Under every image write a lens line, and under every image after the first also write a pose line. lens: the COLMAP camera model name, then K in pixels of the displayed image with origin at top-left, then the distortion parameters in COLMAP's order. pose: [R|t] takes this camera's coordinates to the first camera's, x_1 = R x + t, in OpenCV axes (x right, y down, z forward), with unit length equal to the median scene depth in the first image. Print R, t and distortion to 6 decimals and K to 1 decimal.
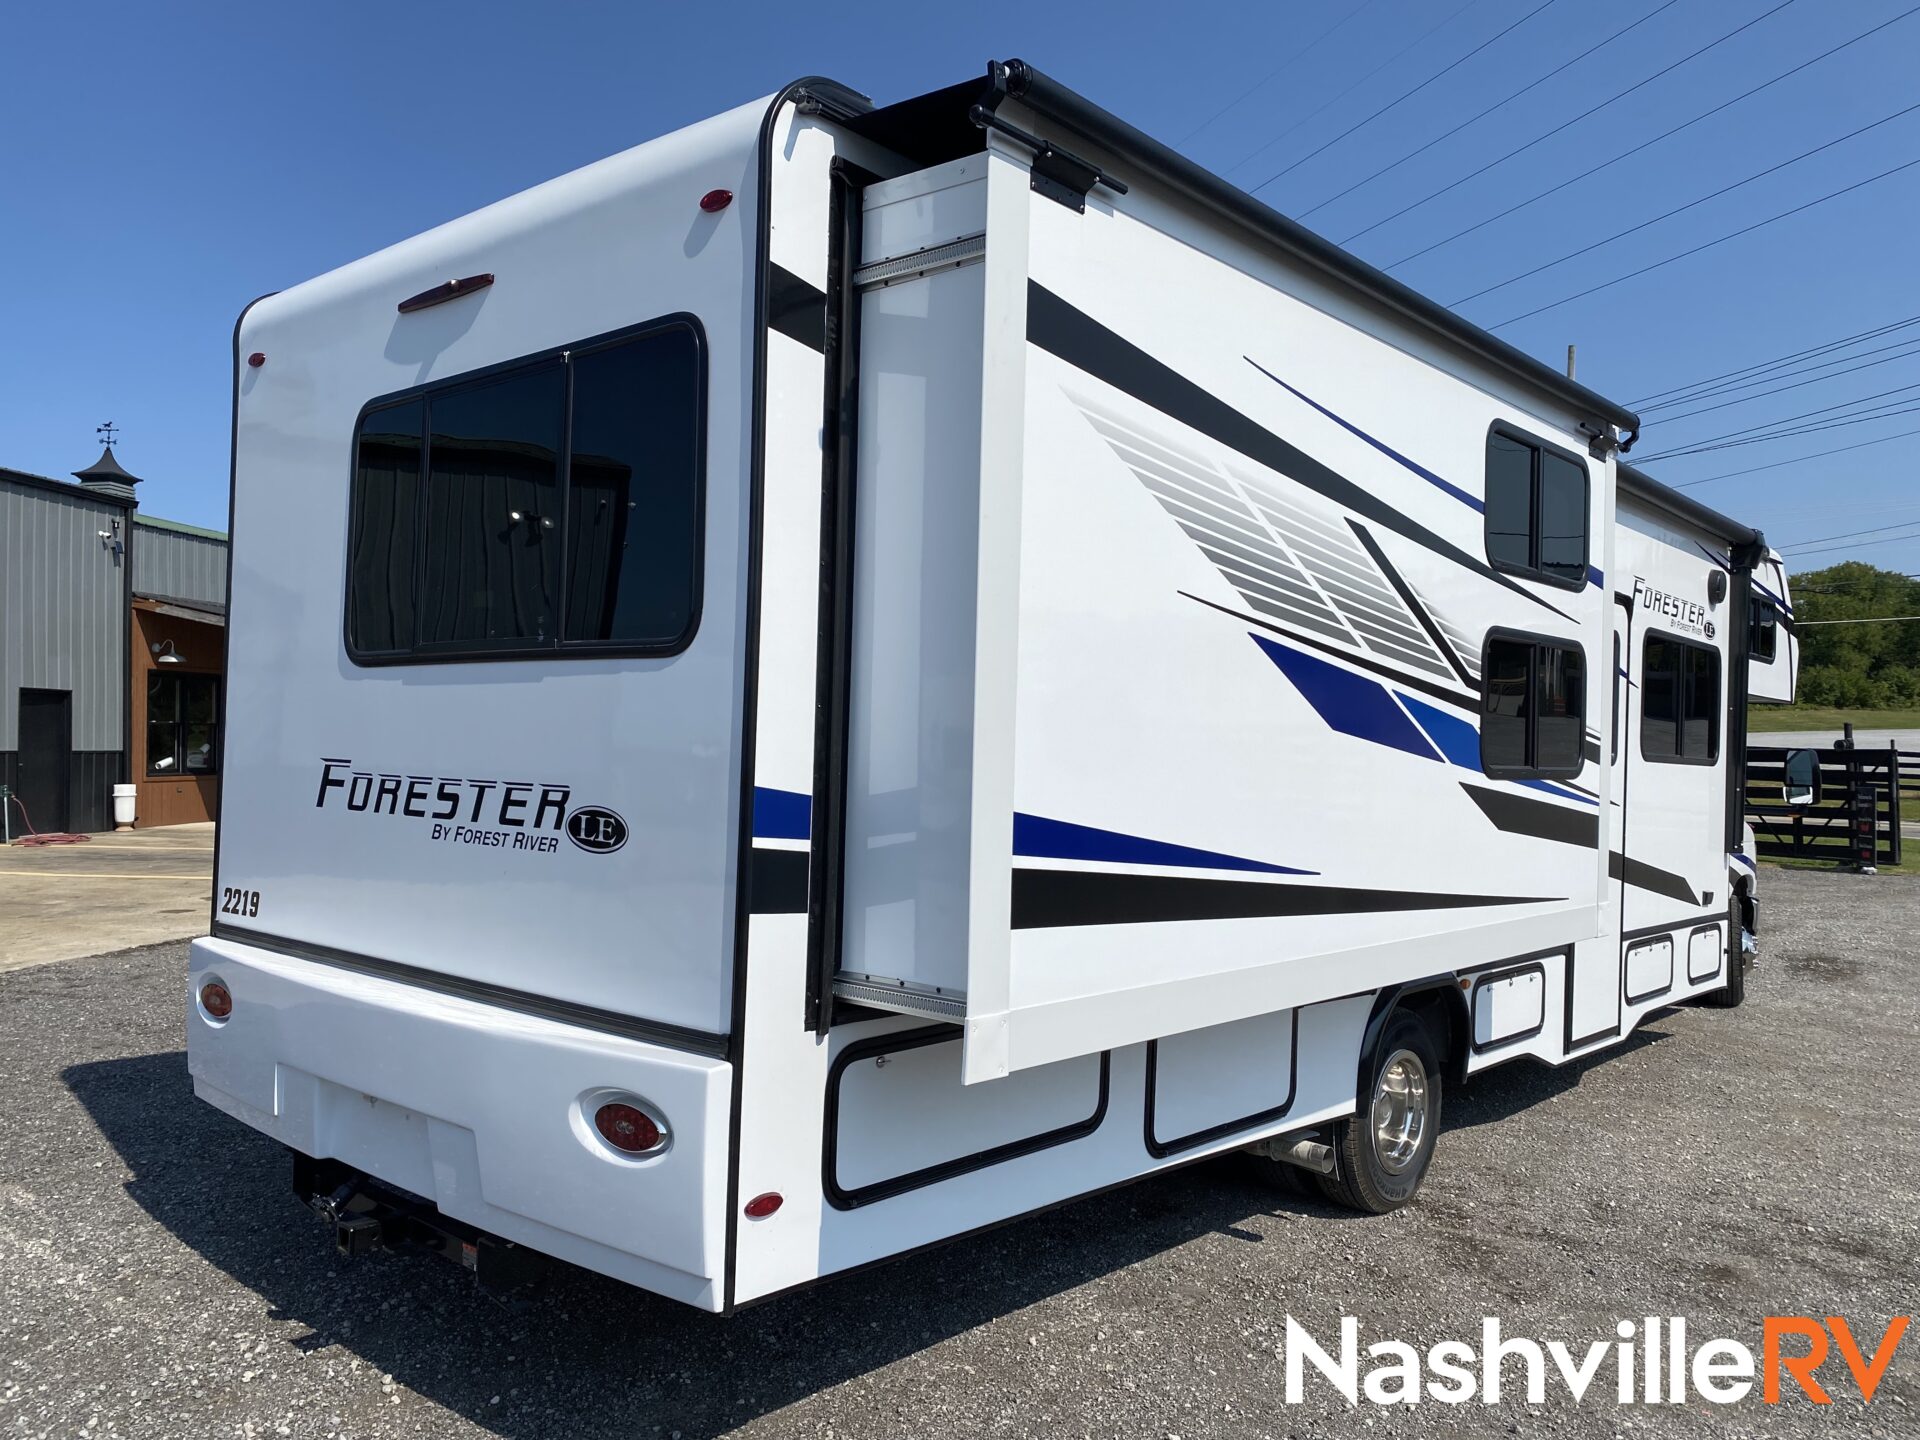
lens RADIAL K [[1448.2, 0, 960.0], [0, 1448.2, 720.0], [0, 0, 1]] dist [0.071731, -0.003096]
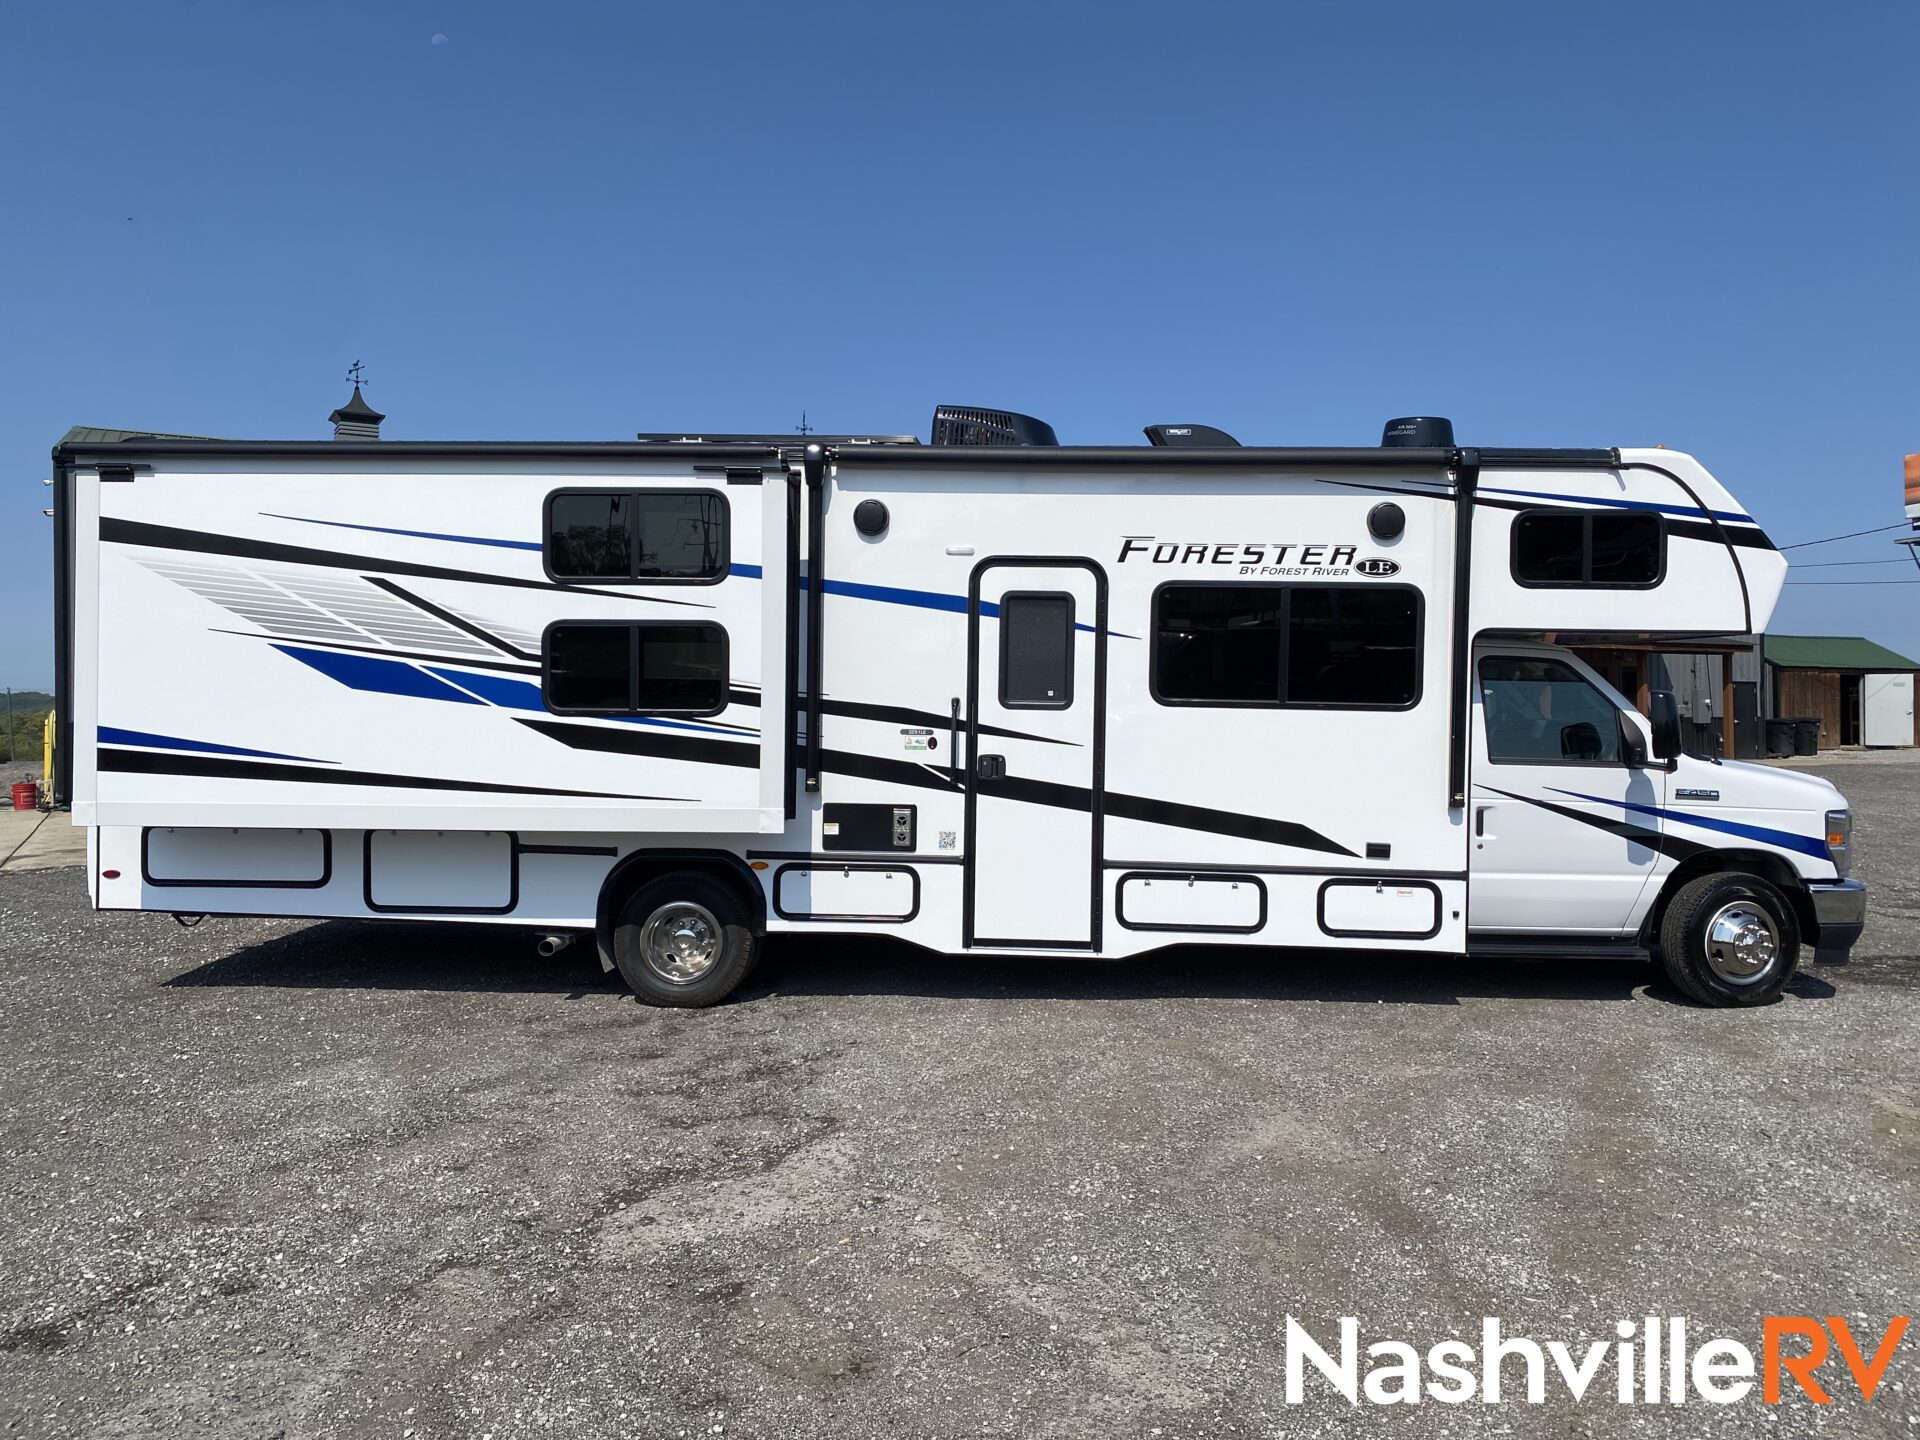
lens RADIAL K [[1448.2, 0, 960.0], [0, 1448.2, 720.0], [0, 0, 1]] dist [0.071731, -0.003096]
pose [[0.606268, -0.006904, -0.795231, 1.983469], [0.023144, 0.999692, 0.008965, 0.042420], [0.794924, -0.023840, 0.606241, 0.402692]]
